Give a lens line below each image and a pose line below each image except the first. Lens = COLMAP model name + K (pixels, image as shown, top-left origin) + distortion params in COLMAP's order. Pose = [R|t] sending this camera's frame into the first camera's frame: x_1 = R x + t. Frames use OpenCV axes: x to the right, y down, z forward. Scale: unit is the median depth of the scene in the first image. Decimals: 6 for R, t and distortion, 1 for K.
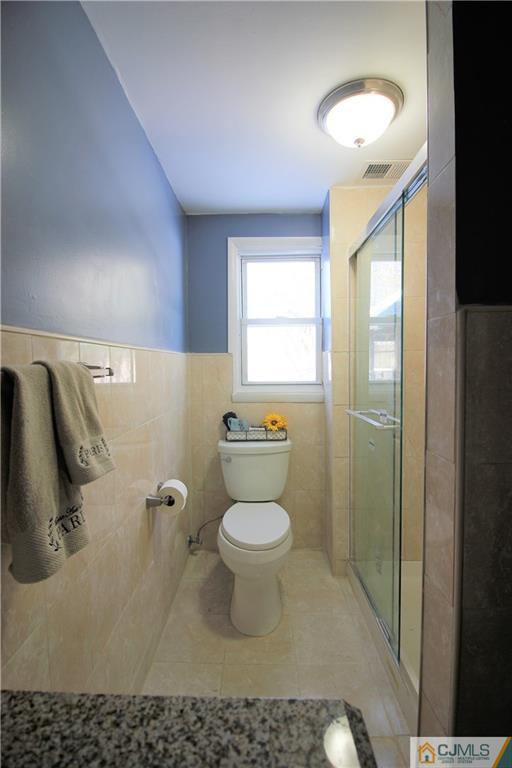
lens RADIAL K [[362.5, 0, 259.2], [0, 362.5, 384.5], [0, 0, 1]] dist [-0.020153, -0.000380]
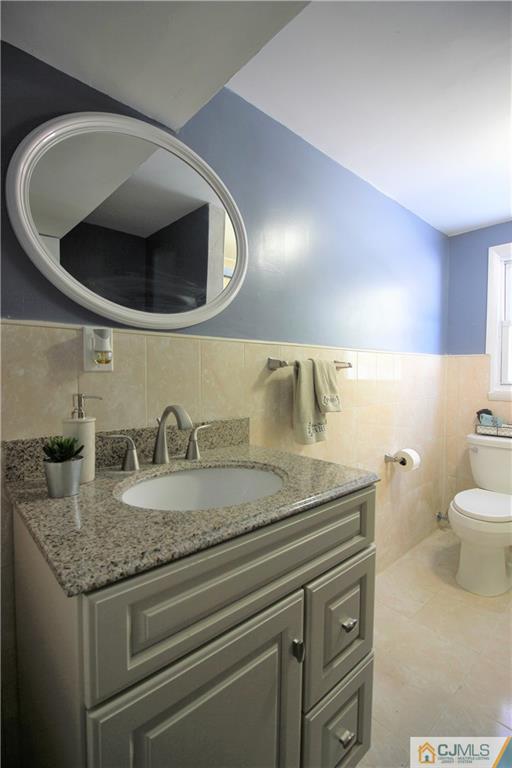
lens RADIAL K [[362.5, 0, 255.4], [0, 362.5, 385.4], [0, 0, 1]] dist [-0.020153, -0.000380]
pose [[0.683331, 0.032995, -0.729362, 0.267391], [-0.042446, 0.999084, 0.005430, 0.034093], [0.728874, 0.027248, 0.684106, -0.269661]]
